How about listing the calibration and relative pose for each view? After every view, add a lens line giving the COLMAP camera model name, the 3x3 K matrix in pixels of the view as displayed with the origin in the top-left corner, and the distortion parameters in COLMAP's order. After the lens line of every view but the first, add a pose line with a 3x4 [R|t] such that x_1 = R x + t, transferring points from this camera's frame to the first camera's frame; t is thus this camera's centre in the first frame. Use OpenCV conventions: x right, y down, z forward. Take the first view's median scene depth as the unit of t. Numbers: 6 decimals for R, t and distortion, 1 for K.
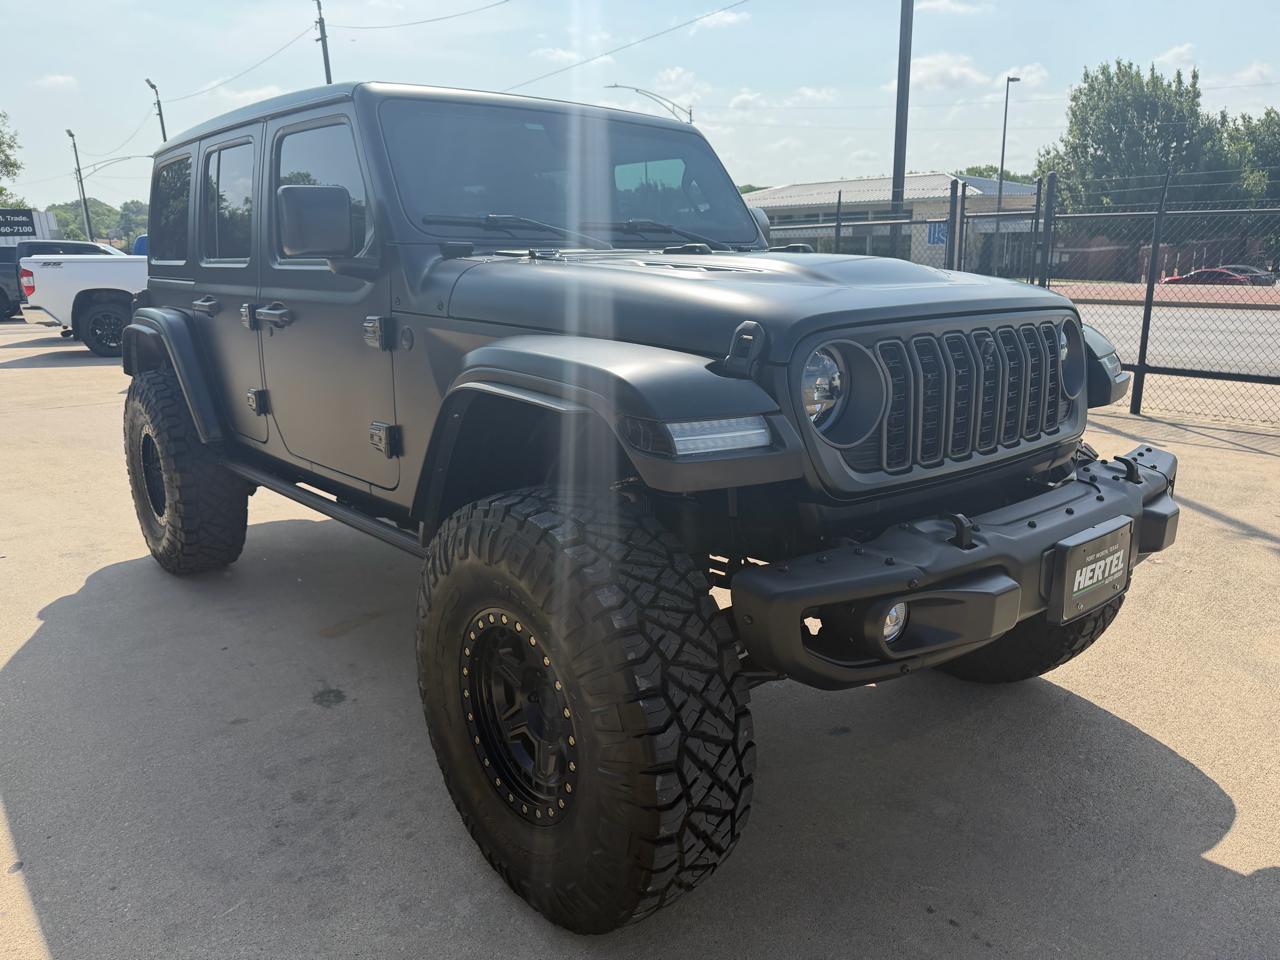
lens RADIAL K [[919.0, 0, 642.3], [0, 919.0, 478.4], [0, 0, 1]] dist [0.034943, -0.042236]
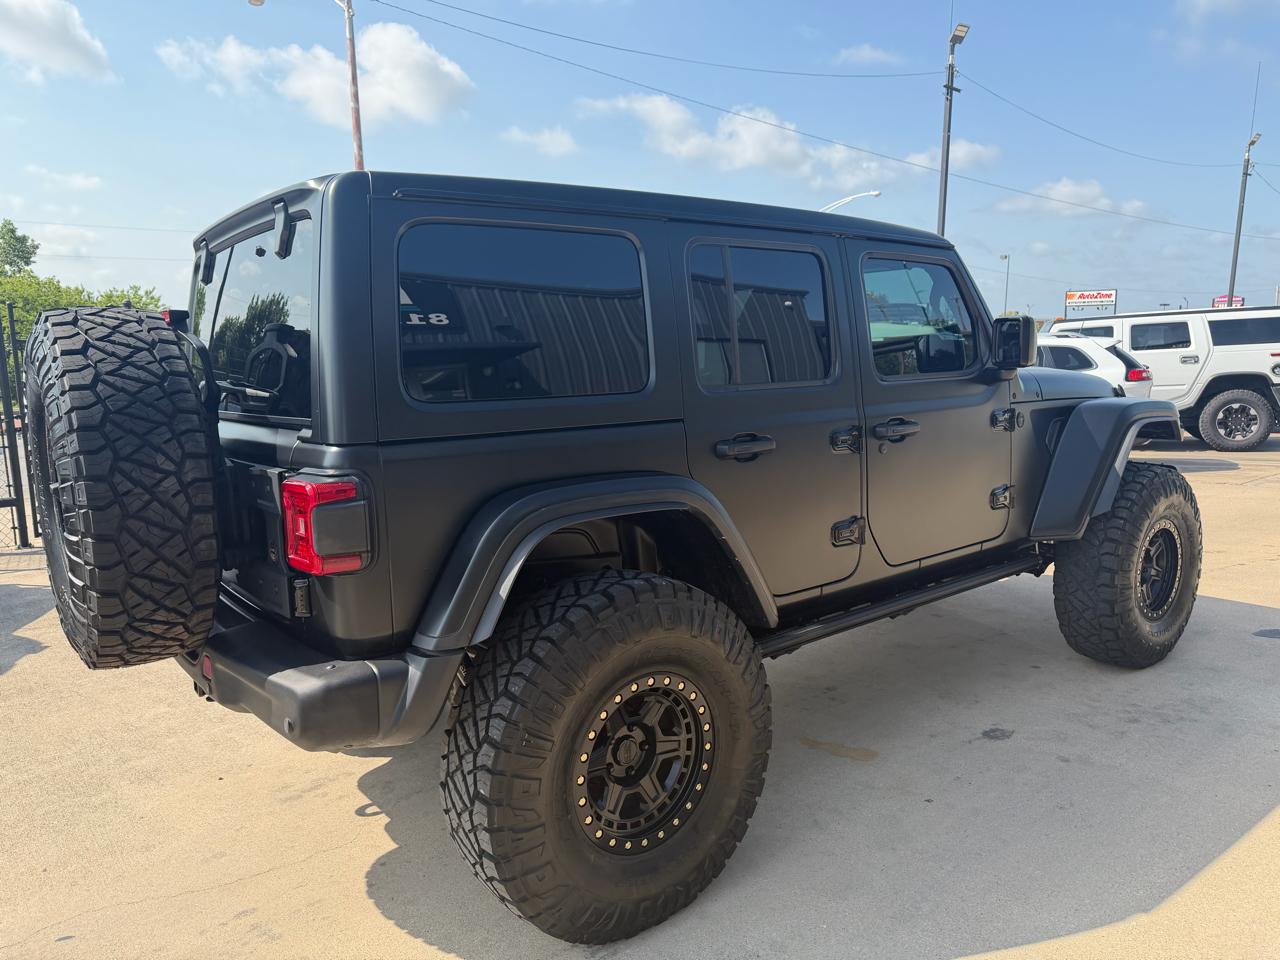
lens RADIAL K [[919.0, 0, 638.8], [0, 919.0, 482.6], [0, 0, 1]] dist [0.034943, -0.042236]
pose [[0.033576, -0.132233, 0.990650, -1.724499], [0.262708, 0.957521, 0.118907, -0.385721], [-0.964291, 0.256259, 0.066888, 1.489905]]
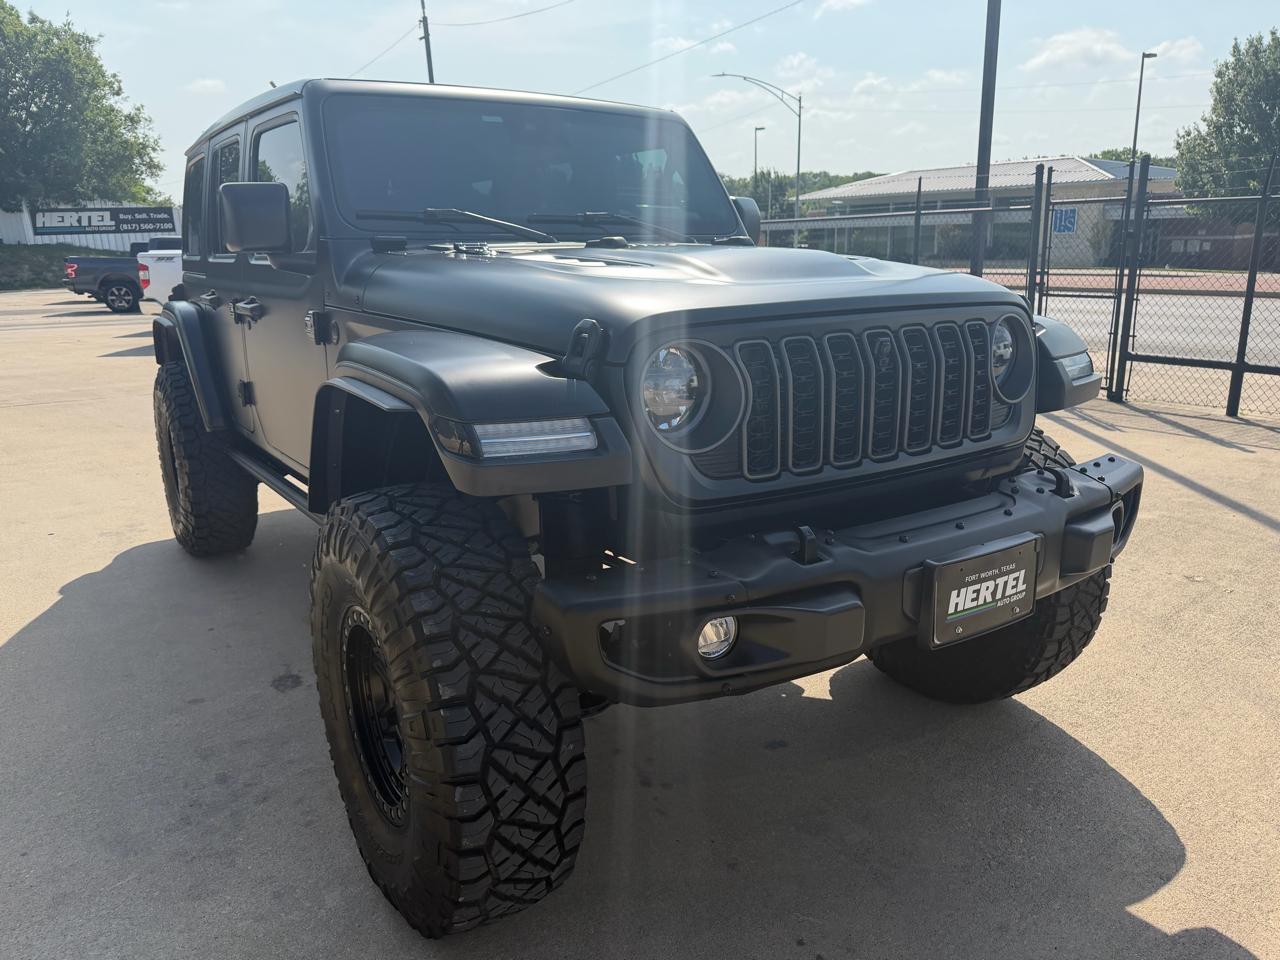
lens RADIAL K [[919.0, 0, 636.3], [0, 919.0, 483.9], [0, 0, 1]] dist [0.034943, -0.042236]
pose [[0.991833, 0.025134, -0.125045, 0.197353], [-0.023304, 0.999599, 0.016078, -0.010675], [0.125398, -0.013033, 0.992021, 0.036976]]
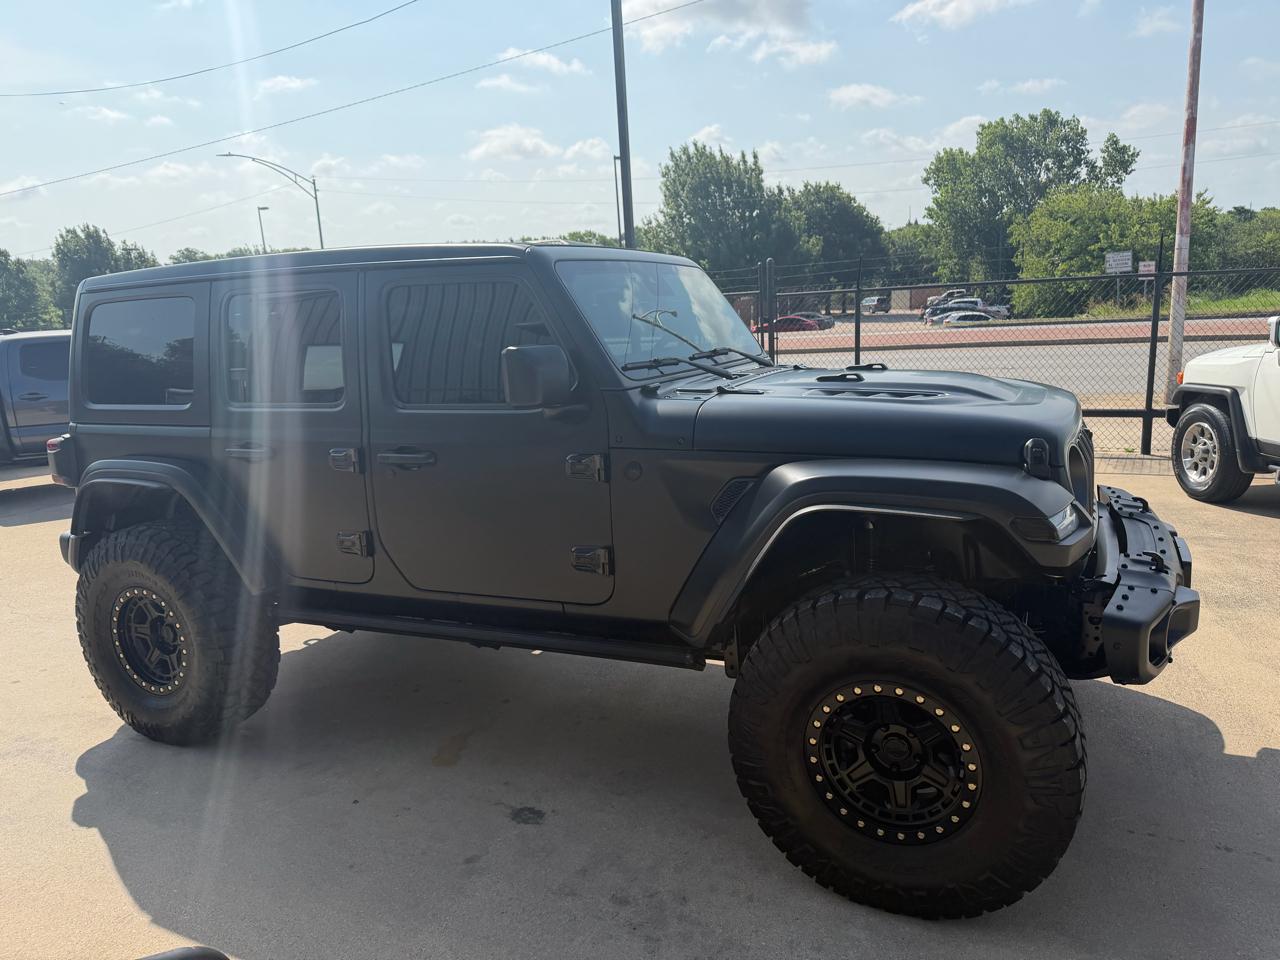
lens RADIAL K [[919.0, 0, 640.0], [0, 919.0, 474.7], [0, 0, 1]] dist [0.034943, -0.042236]
pose [[0.914812, -0.116873, 0.386600, -0.675066], [0.142045, 0.989165, -0.037088, -0.101491], [-0.378077, 0.088843, 0.921501, -0.051260]]
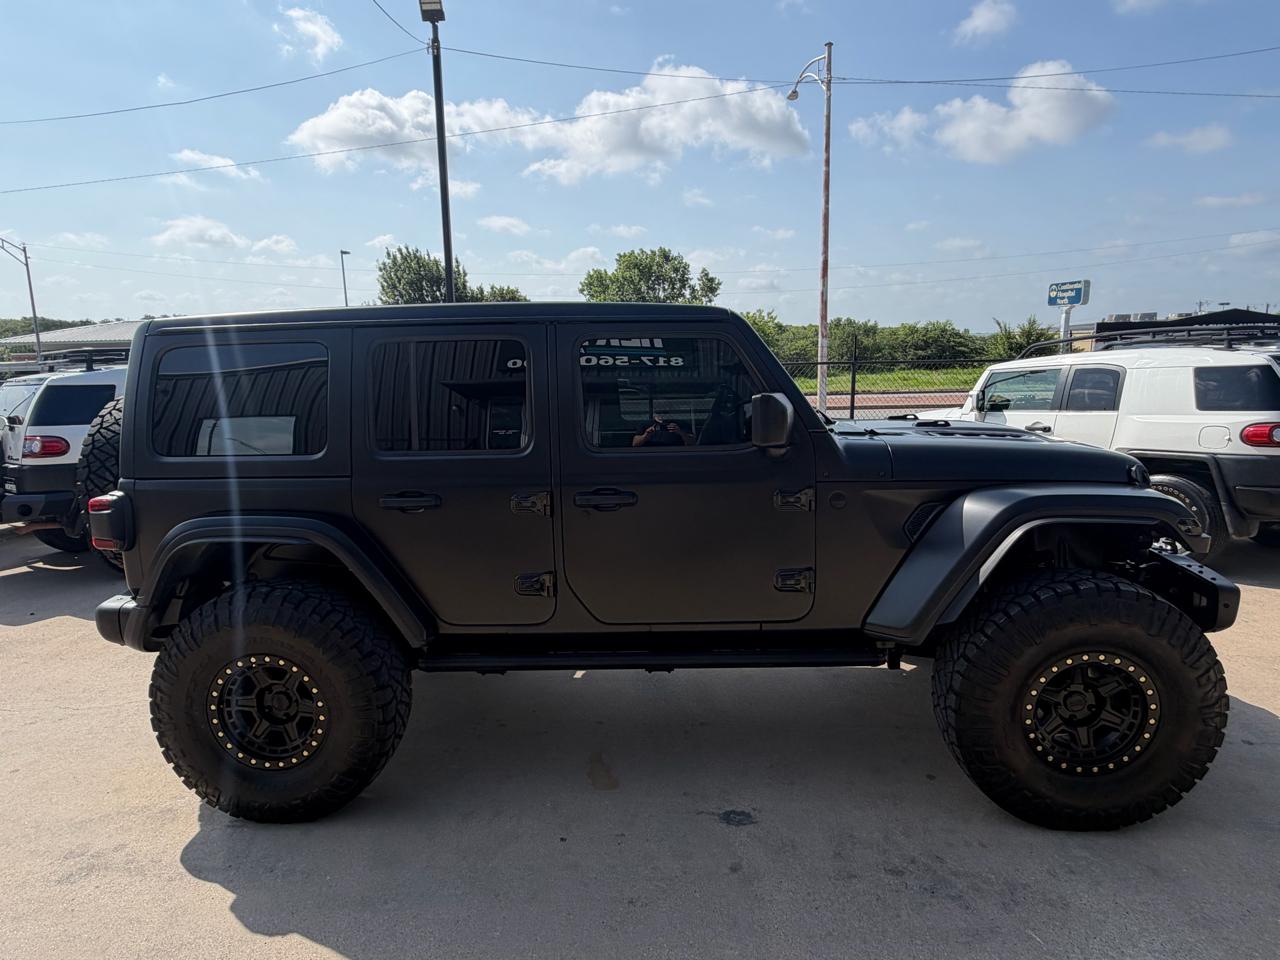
lens RADIAL K [[727.5, 0, 636.4], [0, 727.5, 471.0], [0, 0, 1]] dist [-0.008368, 0.004818]
pose [[0.690263, -0.113151, 0.714657, -1.192885], [0.190870, 0.981187, -0.029005, -0.217041], [-0.697930, 0.156428, 0.698874, 0.448780]]
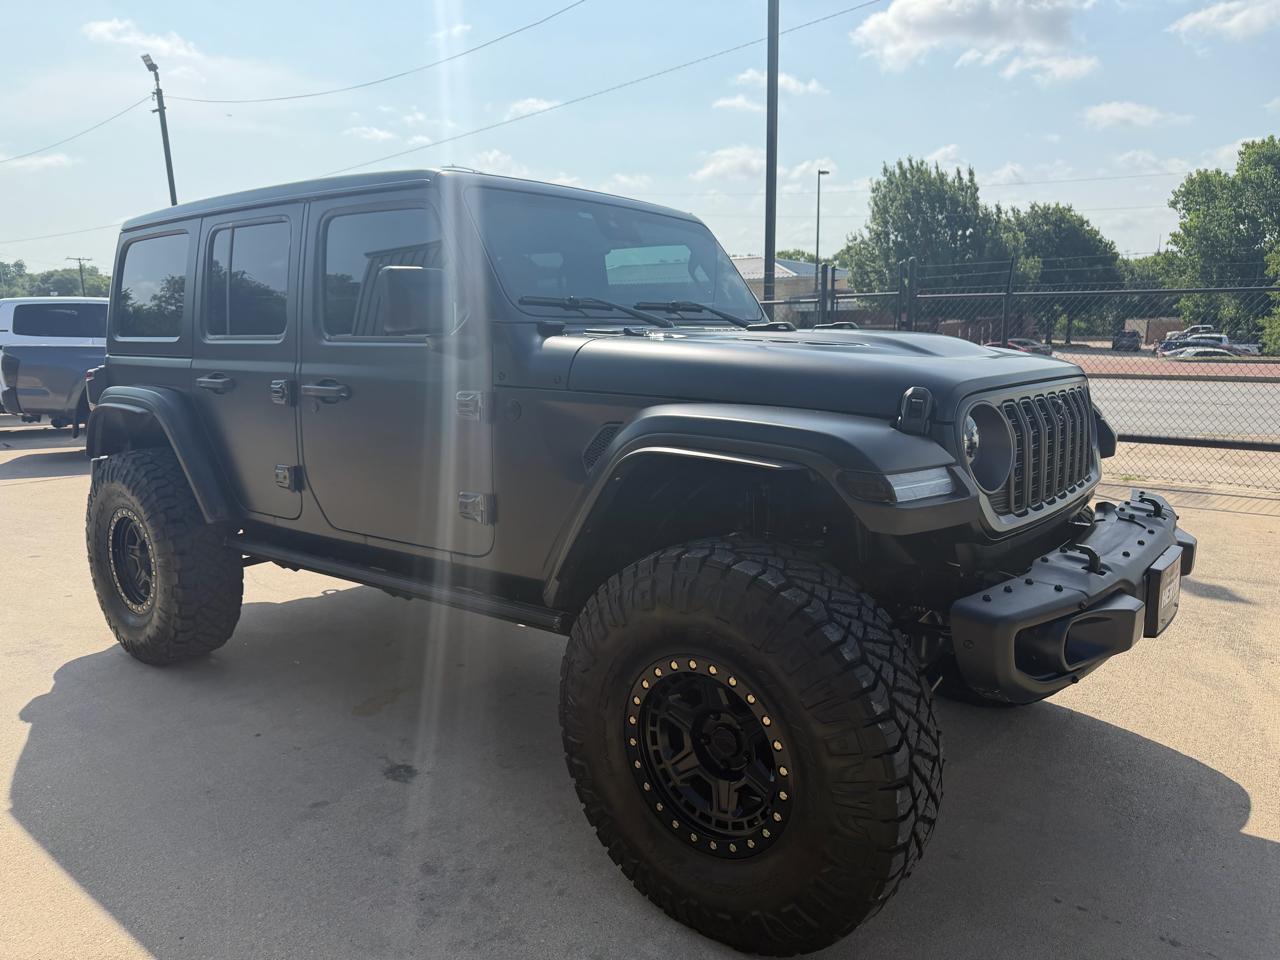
lens RADIAL K [[919.0, 0, 642.0], [0, 919.0, 478.2], [0, 0, 1]] dist [0.034943, -0.042236]
pose [[0.982392, -0.030365, 0.184346, -0.299871], [0.044651, 0.996270, -0.073846, 0.008874], [-0.181416, 0.080777, 0.980083, -0.046389]]
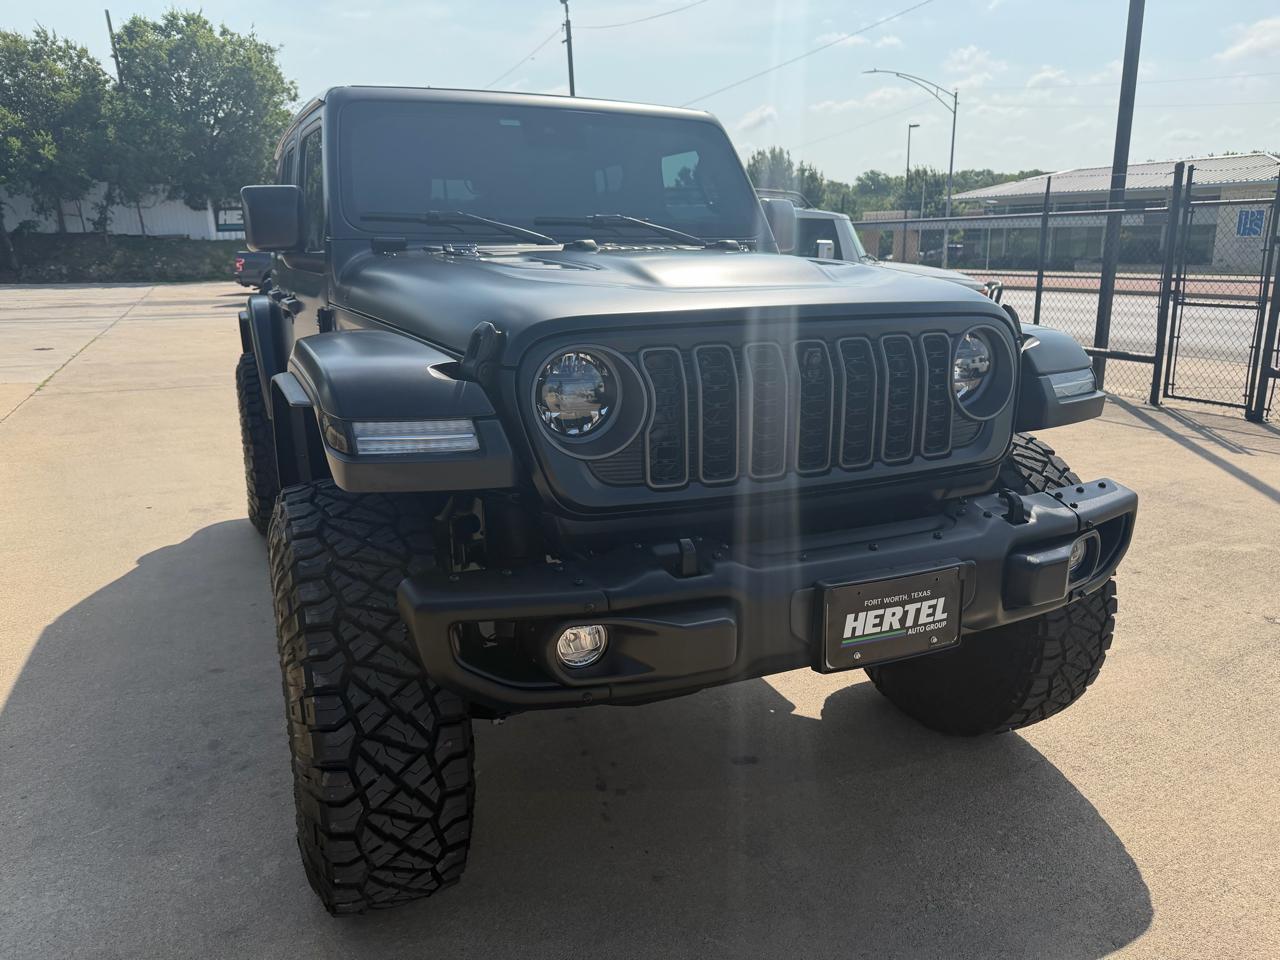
lens RADIAL K [[919.0, 0, 639.2], [0, 919.0, 482.8], [0, 0, 1]] dist [0.034943, -0.042236]
pose [[0.960257, 0.070326, -0.270111, 0.370416], [-0.066729, 0.997518, 0.022488, -0.023607], [0.271022, -0.003570, 0.962566, 0.075674]]
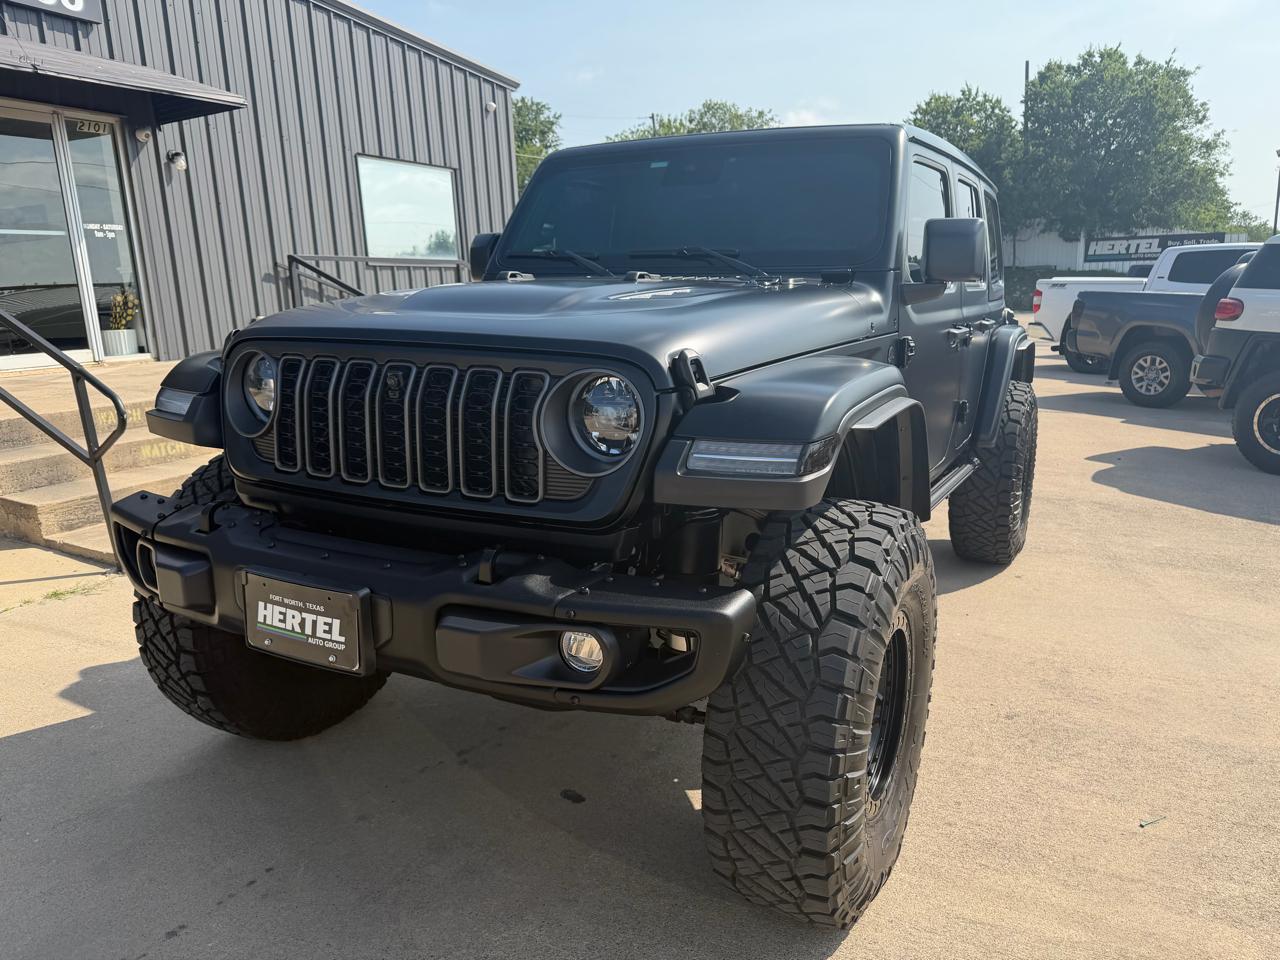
lens RADIAL K [[919.0, 0, 660.3], [0, 919.0, 475.9], [0, 0, 1]] dist [0.034943, -0.042236]
pose [[0.385183, 0.197872, -0.901377, 1.097665], [-0.219902, 0.968287, 0.118590, -0.177505], [0.896257, 0.152536, 0.416480, 0.696386]]
